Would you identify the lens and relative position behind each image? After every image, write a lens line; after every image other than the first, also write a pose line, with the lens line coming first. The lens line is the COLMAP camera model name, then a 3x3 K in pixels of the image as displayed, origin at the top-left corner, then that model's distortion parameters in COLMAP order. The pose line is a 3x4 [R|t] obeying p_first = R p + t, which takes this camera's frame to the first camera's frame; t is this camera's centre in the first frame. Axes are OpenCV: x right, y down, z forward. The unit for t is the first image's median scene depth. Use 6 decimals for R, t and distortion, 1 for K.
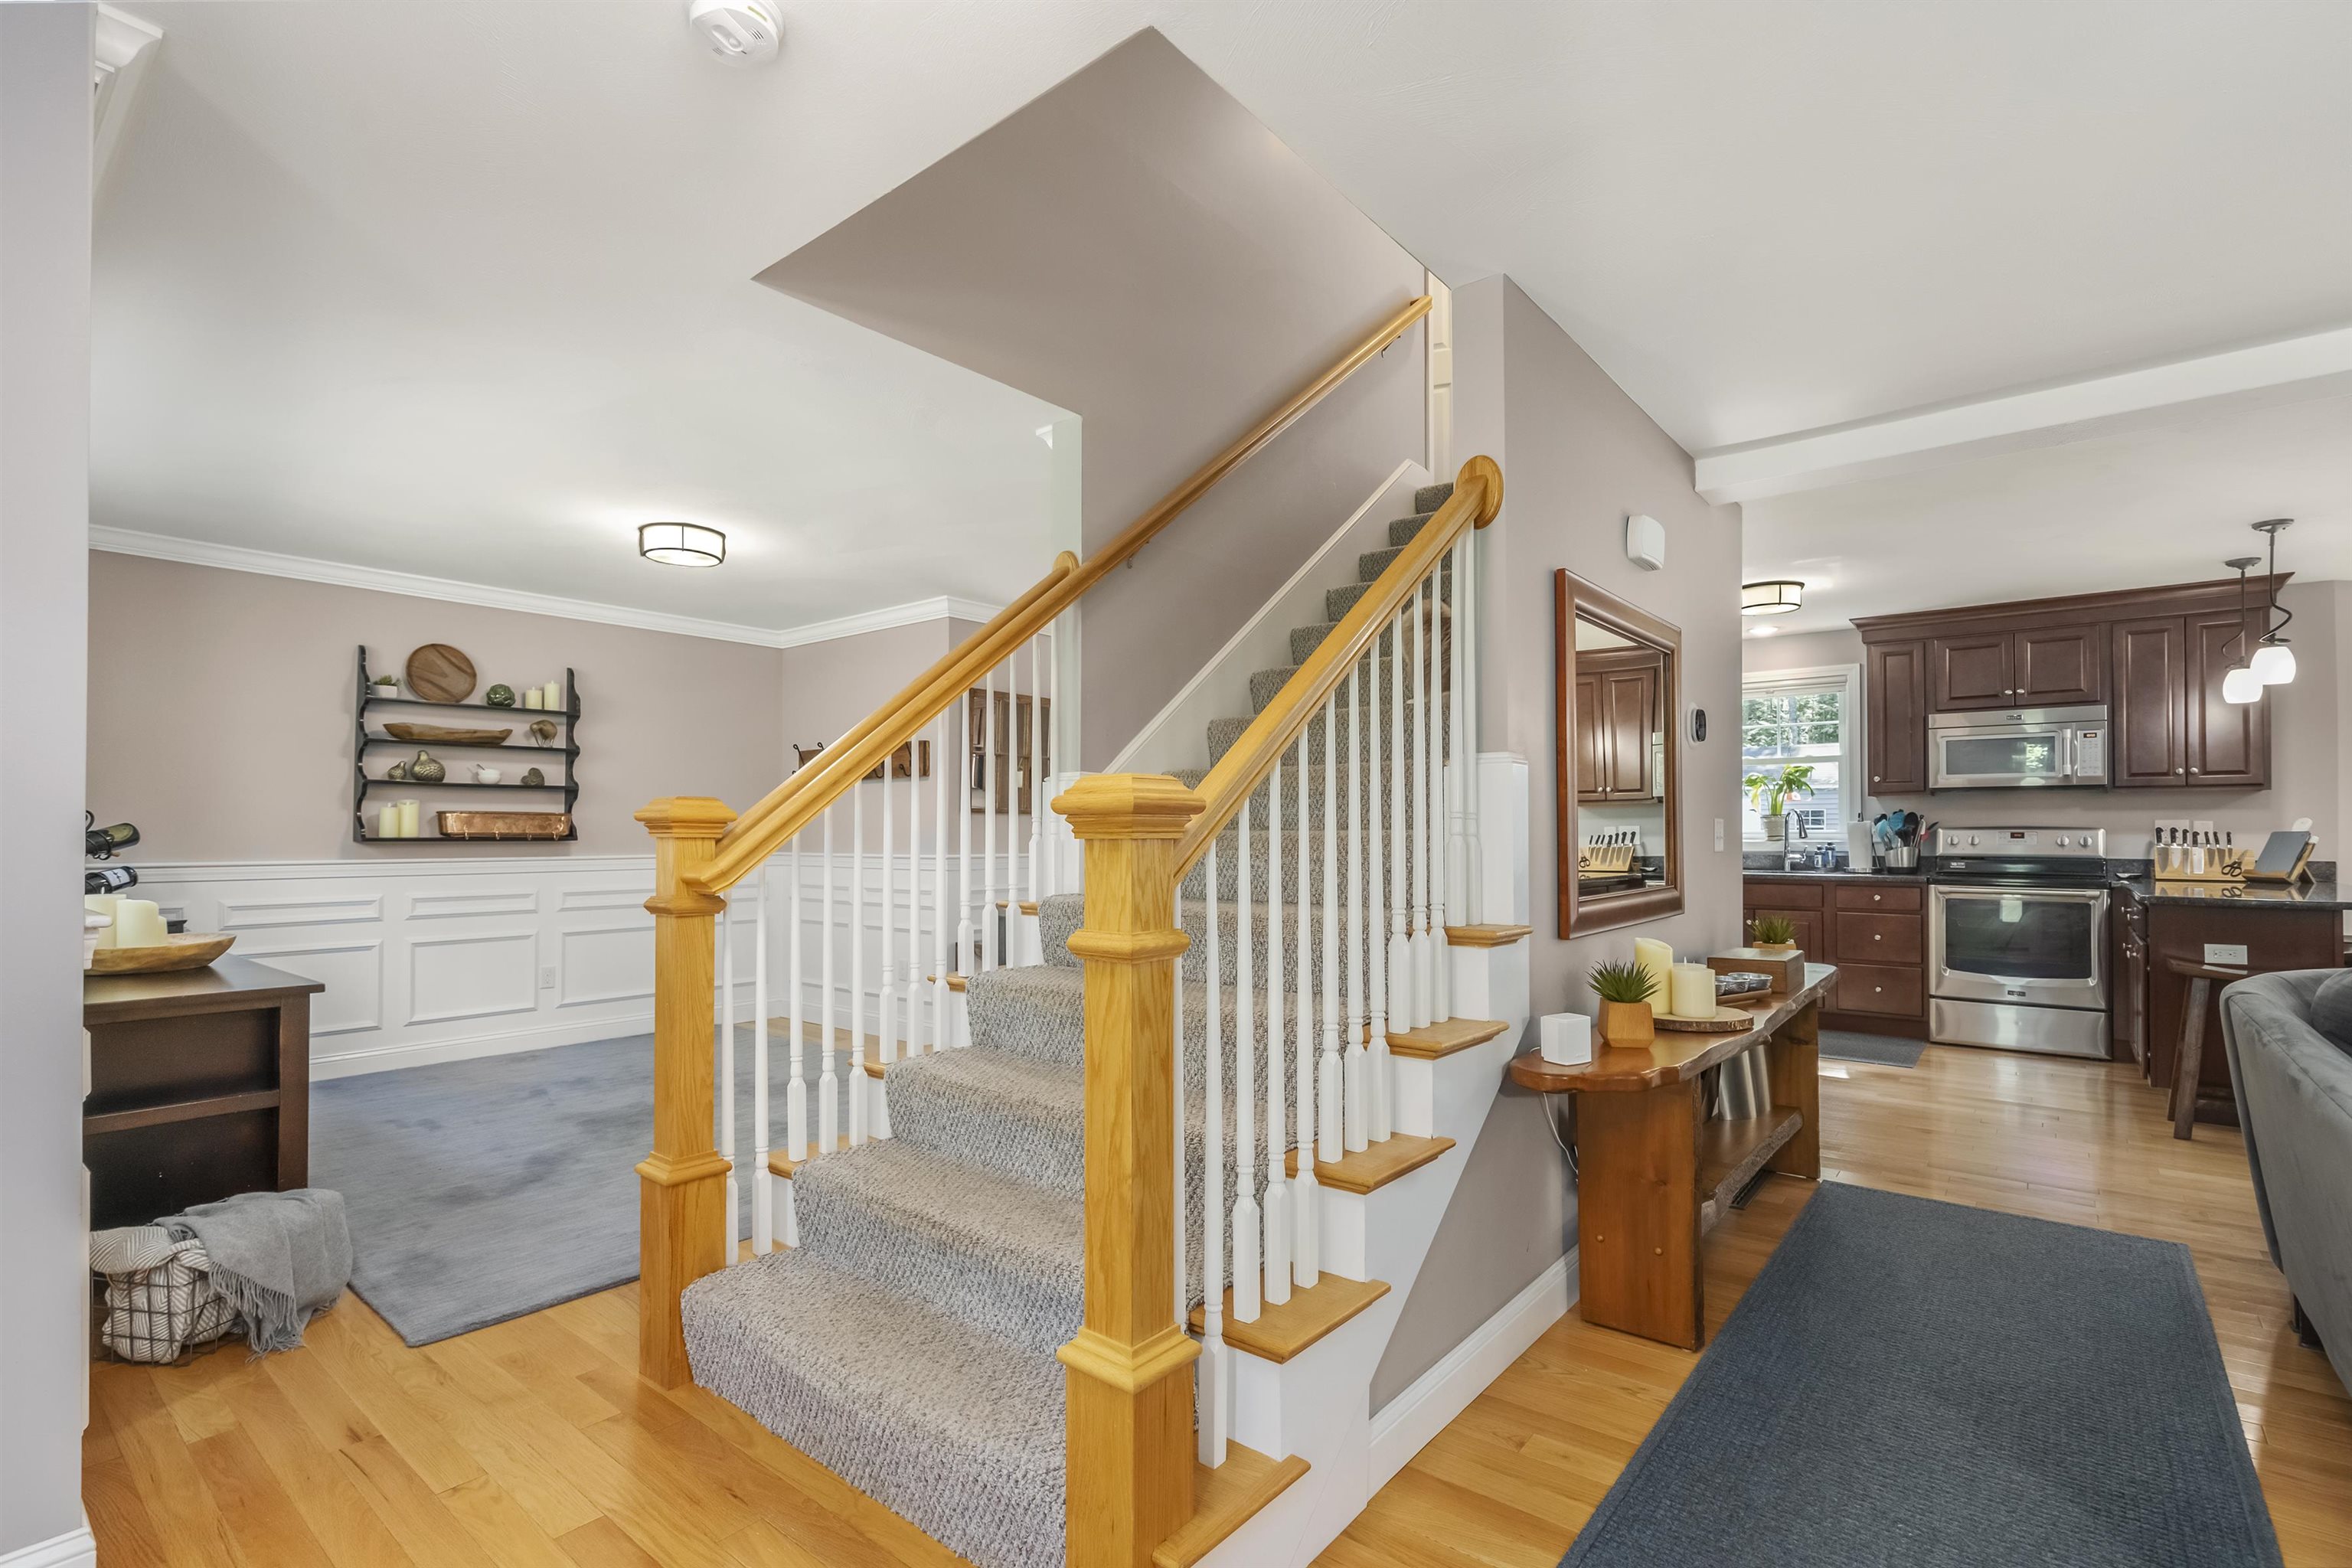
lens RADIAL K [[1083.6, 0, 1152.5], [0, 1083.6, 813.3], [0, 0, 1]] dist [-0.002973, 0.000769]
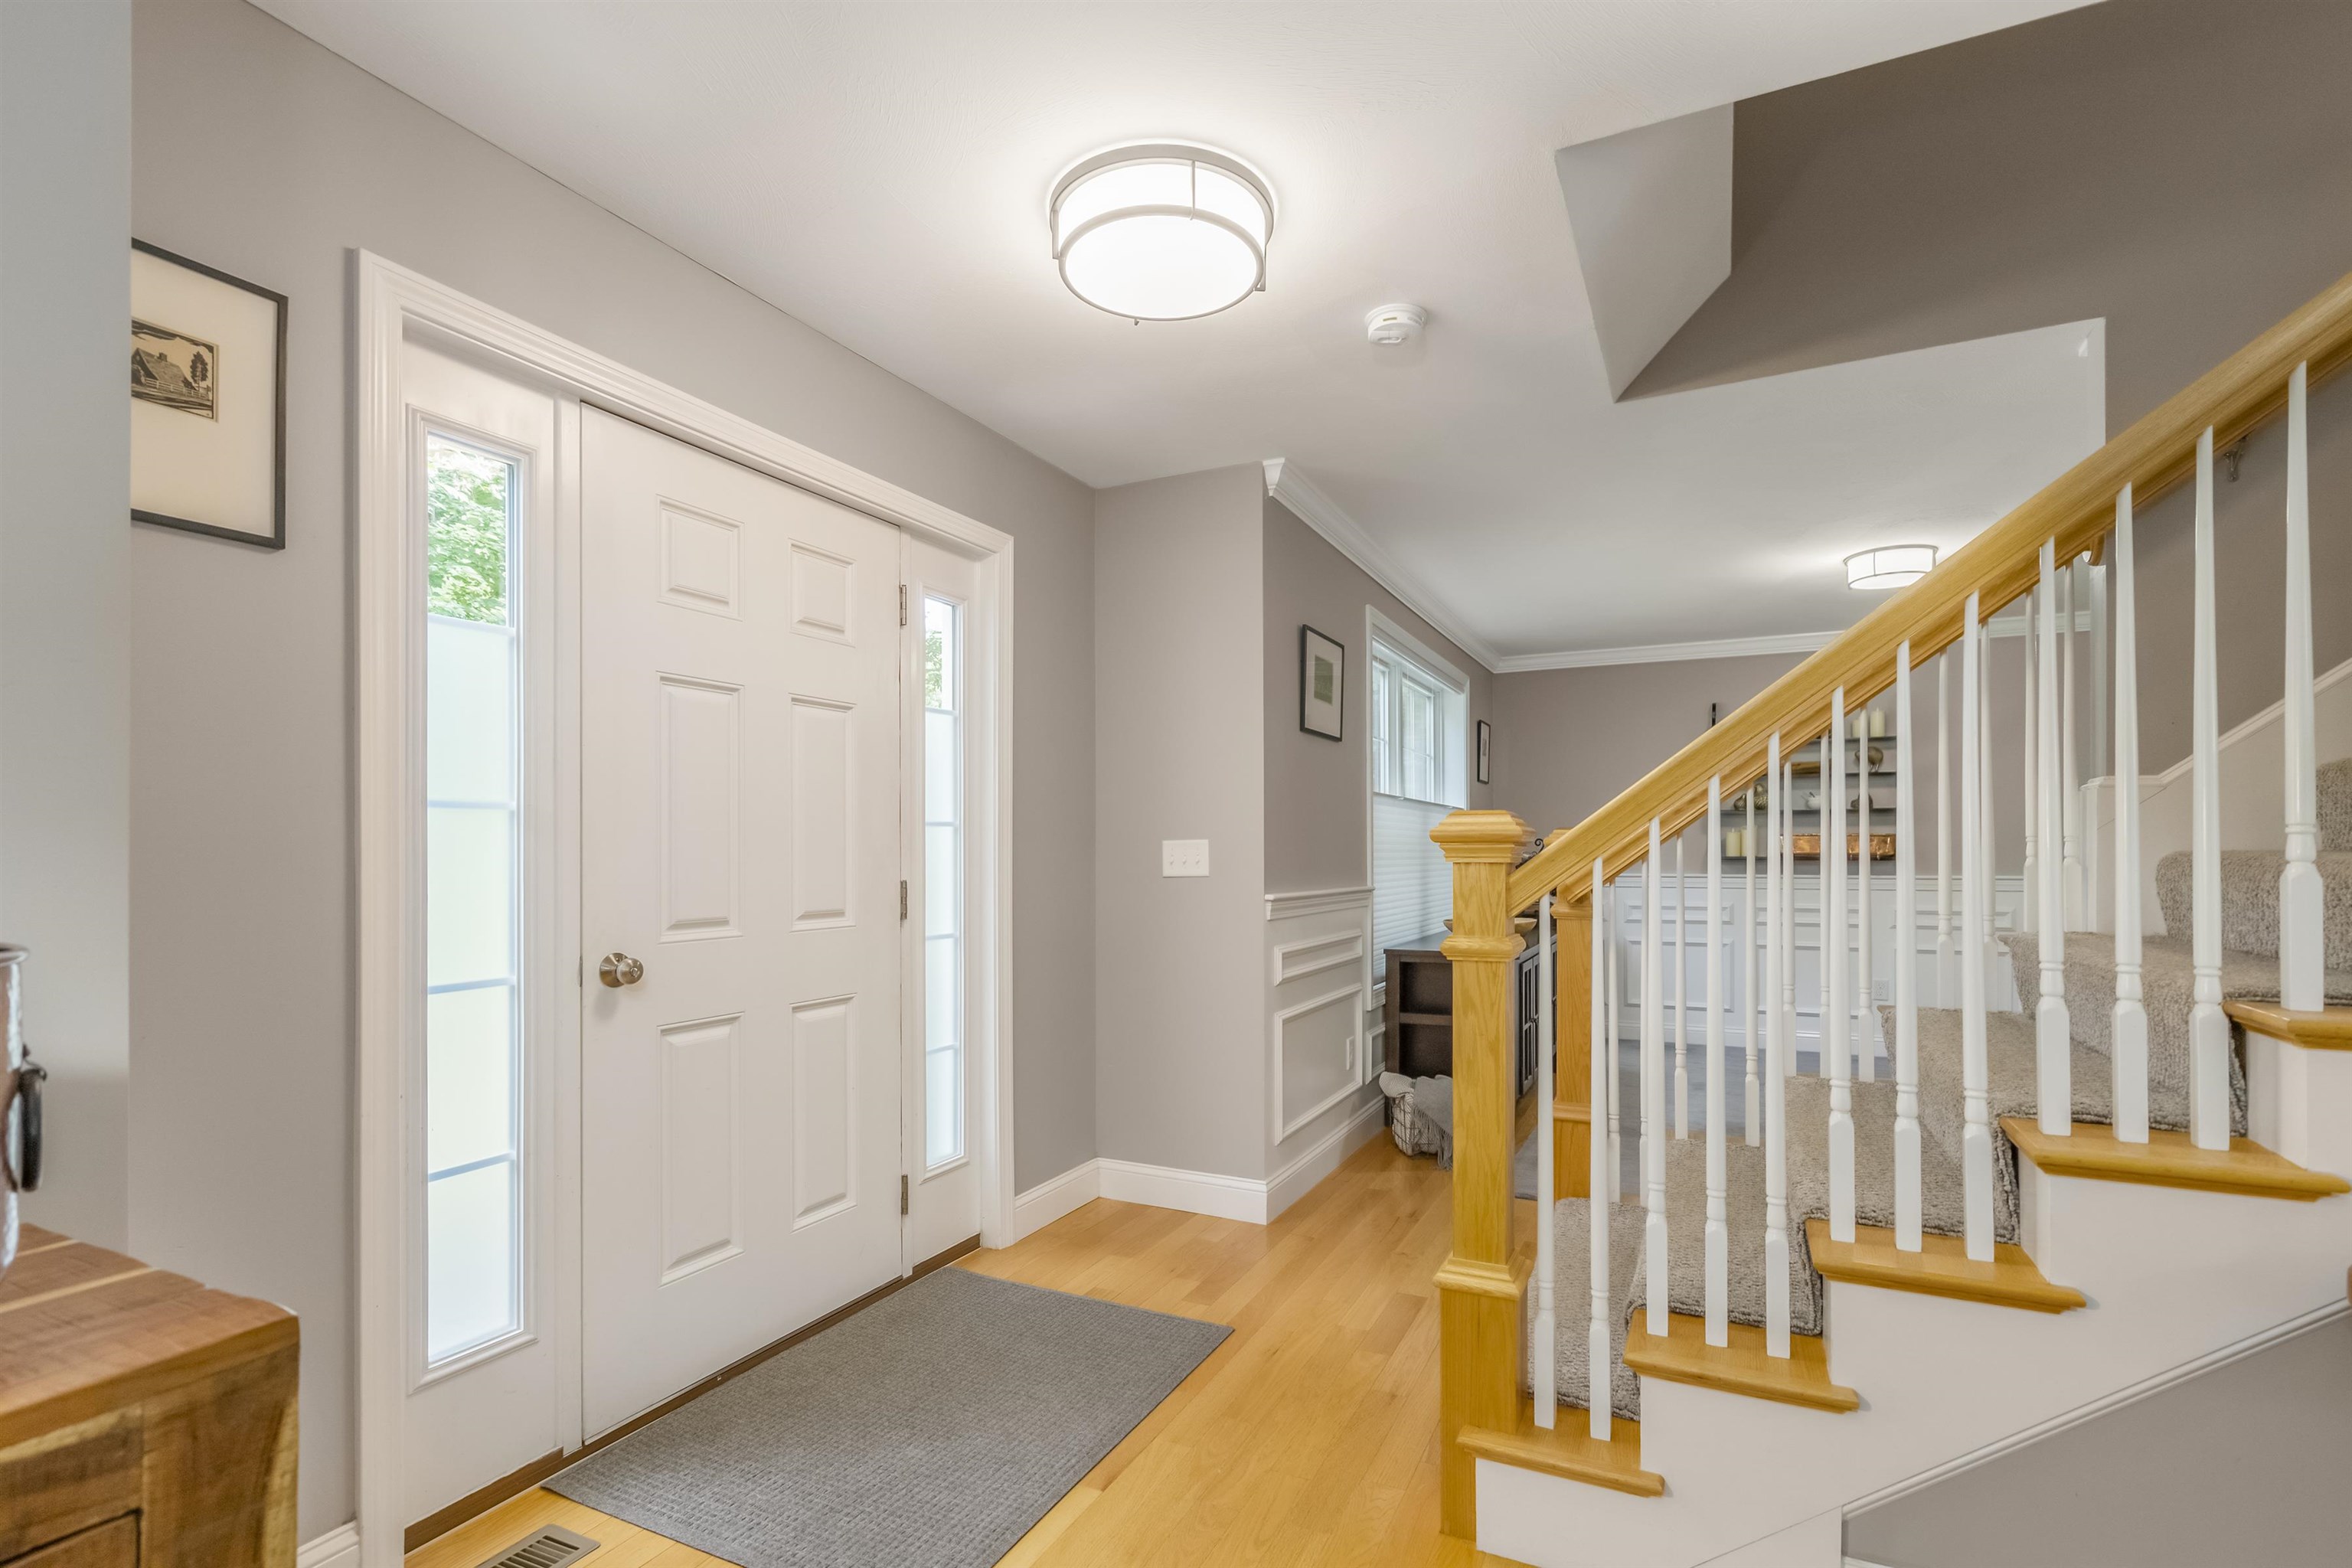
lens RADIAL K [[1083.6, 0, 1187.0], [0, 1083.6, 821.7], [0, 0, 1]] dist [-0.002973, 0.000769]
pose [[0.236611, -0.027120, -0.971226, 0.299403], [0.018438, 0.999556, -0.023419, 0.000467], [0.971429, -0.012367, 0.237006, 0.109170]]
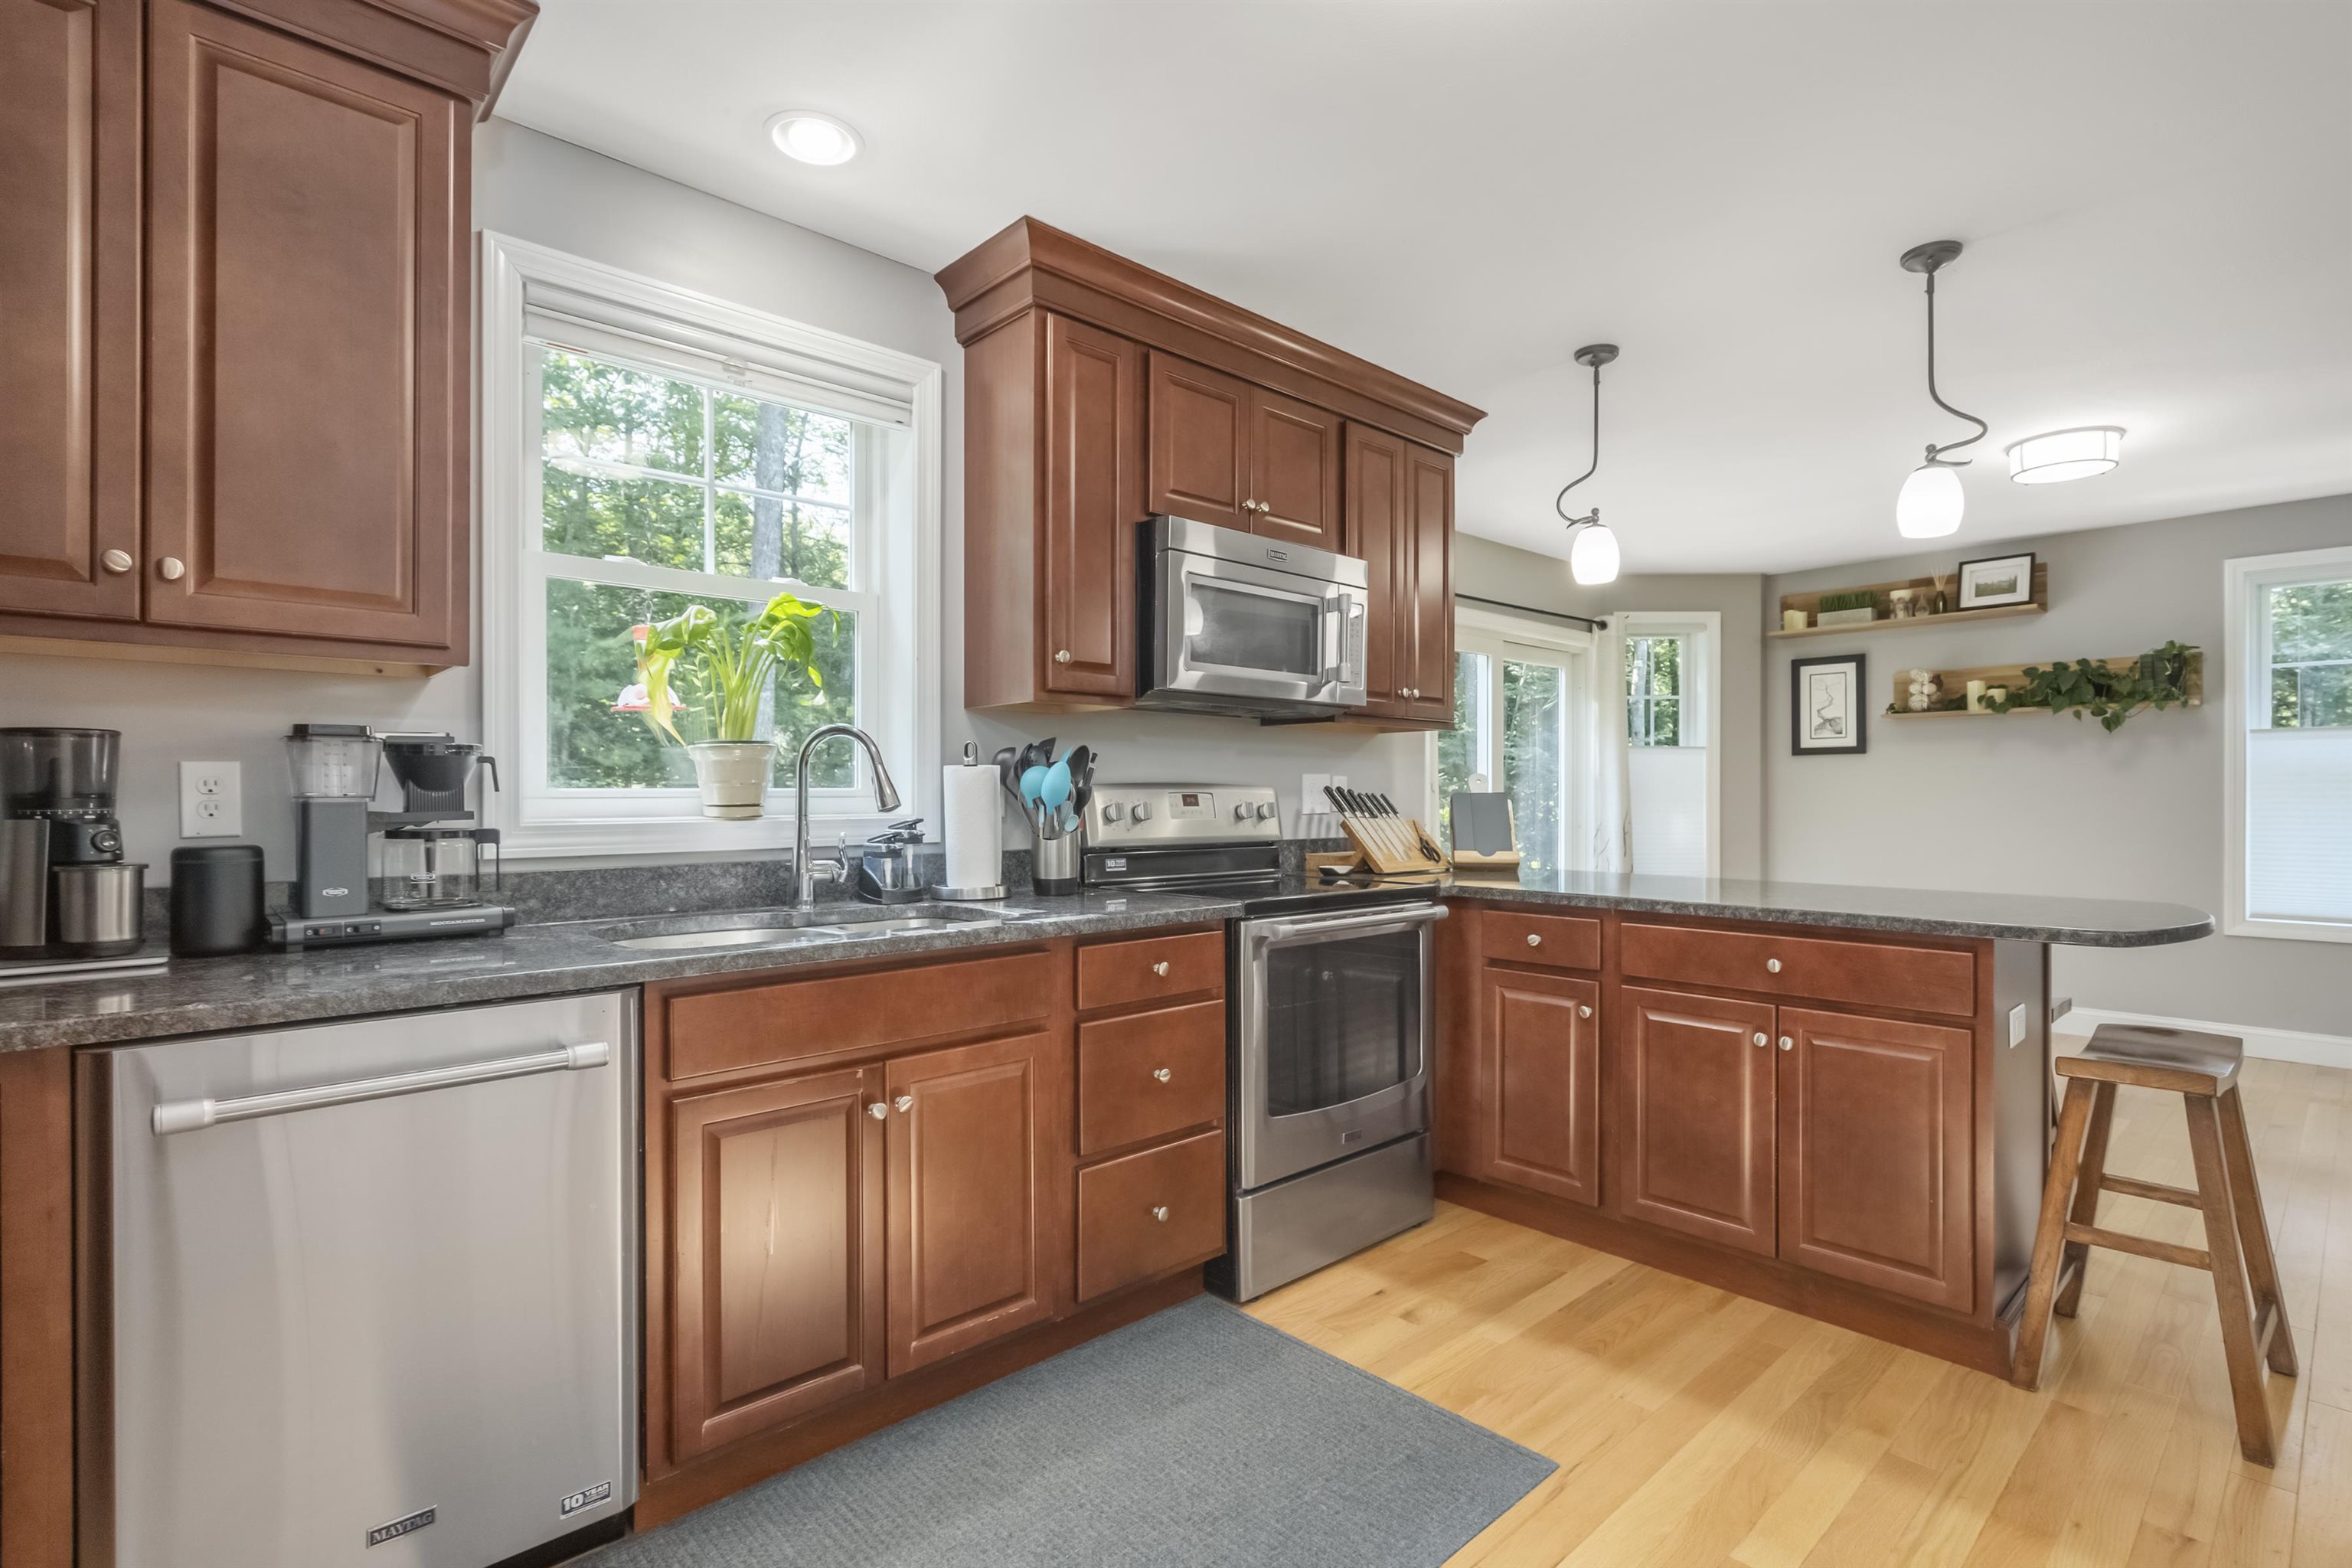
lens RADIAL K [[1083.6, 0, 1214.7], [0, 1083.6, 794.6], [0, 0, 1]] dist [-0.002973, 0.000769]
pose [[0.127670, -0.001547, 0.991816, 0.322082], [-0.015623, 0.999872, 0.003570, 0.017271], [-0.991694, -0.015951, 0.127629, 1.004275]]
